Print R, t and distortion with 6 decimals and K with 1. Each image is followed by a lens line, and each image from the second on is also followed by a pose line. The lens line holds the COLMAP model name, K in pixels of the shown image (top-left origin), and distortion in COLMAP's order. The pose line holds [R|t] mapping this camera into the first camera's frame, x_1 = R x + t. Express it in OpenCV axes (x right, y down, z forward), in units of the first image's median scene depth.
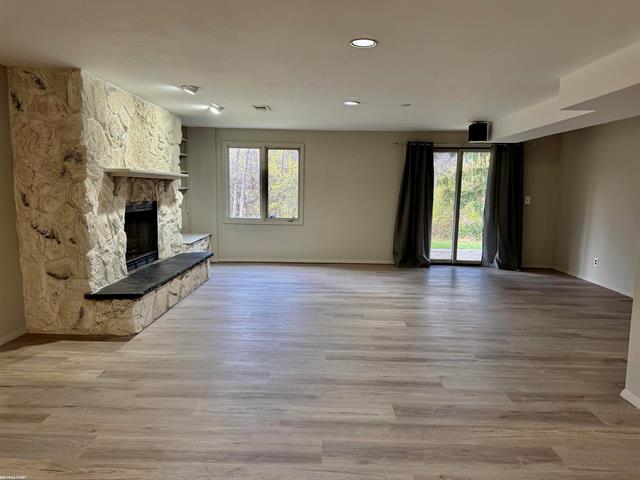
lens RADIAL K [[449.0, 0, 320.0], [0, 449.0, 240.0], [0, 0, 1]] dist [0.076746, -0.116901]
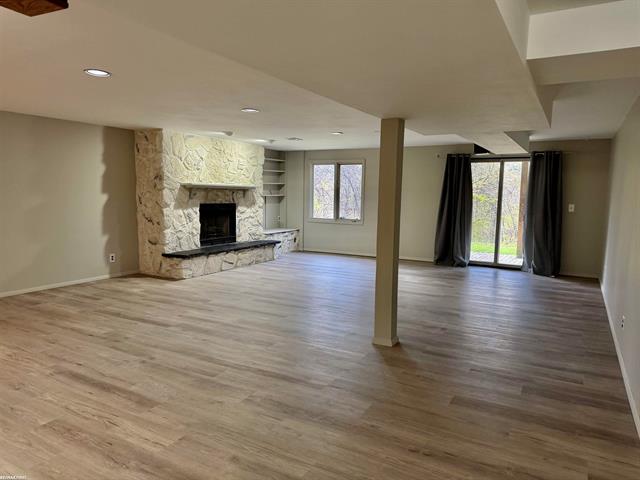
lens RADIAL K [[449.0, 0, 320.0], [0, 449.0, 240.0], [0, 0, 1]] dist [0.076746, -0.116901]
pose [[0.876690, 0.049561, -0.478497, 0.752686], [-0.058579, 0.998275, -0.003930, 0.031662], [0.477477, 0.031475, 0.878081, -0.230931]]
